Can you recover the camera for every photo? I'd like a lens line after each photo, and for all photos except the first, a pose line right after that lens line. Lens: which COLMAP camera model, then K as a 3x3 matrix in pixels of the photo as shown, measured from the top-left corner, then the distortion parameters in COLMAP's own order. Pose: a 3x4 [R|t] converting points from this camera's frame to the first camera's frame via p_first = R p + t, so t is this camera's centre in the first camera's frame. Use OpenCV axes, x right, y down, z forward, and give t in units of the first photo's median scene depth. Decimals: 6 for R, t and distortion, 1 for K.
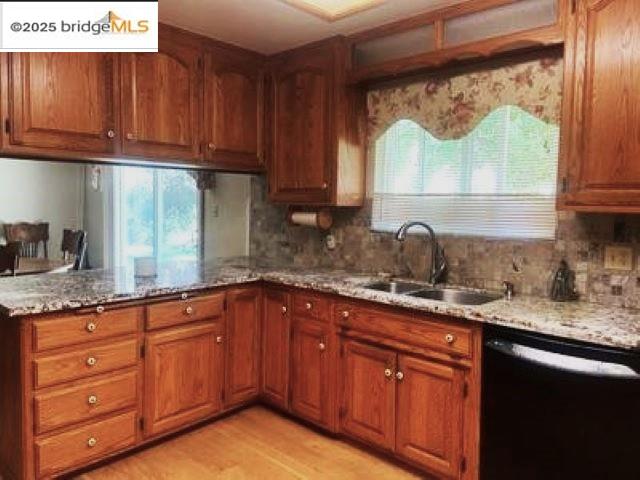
lens RADIAL K [[474.5, 0, 316.8], [0, 474.5, 236.9], [0, 0, 1]] dist [0.040032, -0.027403]
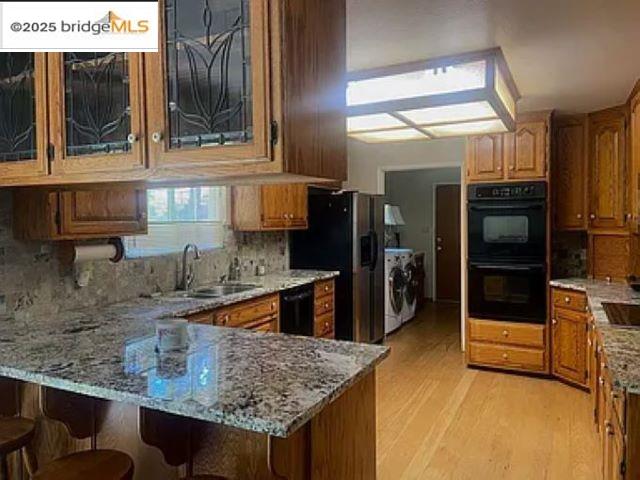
lens RADIAL K [[474.5, 0, 315.4], [0, 474.5, 234.1], [0, 0, 1]] dist [0.040032, -0.027403]
pose [[-0.282055, -0.042219, 0.958469, -1.218682], [0.073374, 0.995156, 0.065428, -0.127773], [-0.956588, 0.088781, -0.277591, 1.118481]]
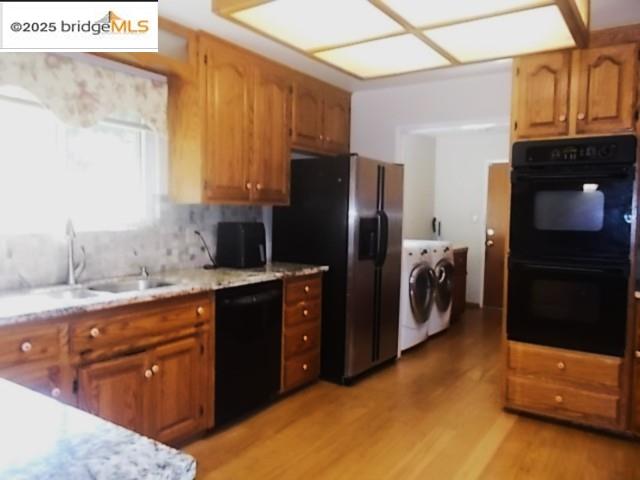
lens RADIAL K [[490.3, 0, 320.5], [0, 490.3, 242.9], [0, 0, 1]] dist [-0.002066, -0.012951]
pose [[-0.169154, -0.080198, 0.982321, -0.812772], [0.052957, 0.994505, 0.090312, -0.042840], [-0.984166, 0.067298, -0.163977, 0.760181]]
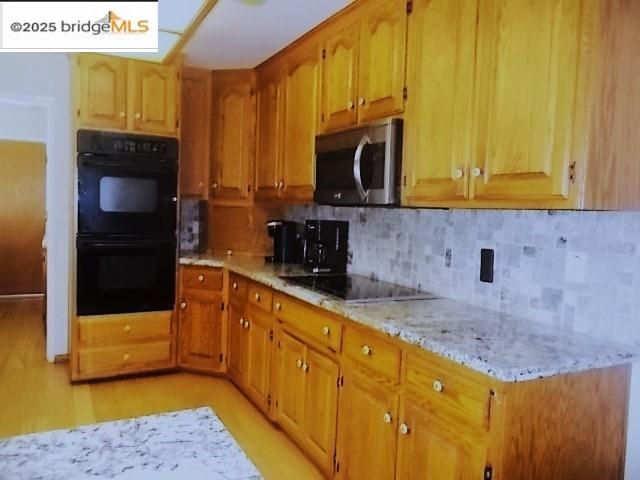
lens RADIAL K [[490.3, 0, 323.6], [0, 490.3, 238.1], [0, 0, 1]] dist [-0.002066, -0.012951]
pose [[-0.951334, -0.072526, 0.299506, -0.694785], [-0.032131, 0.989958, 0.137662, -0.069268], [-0.306483, 0.121339, -0.944111, 1.118534]]
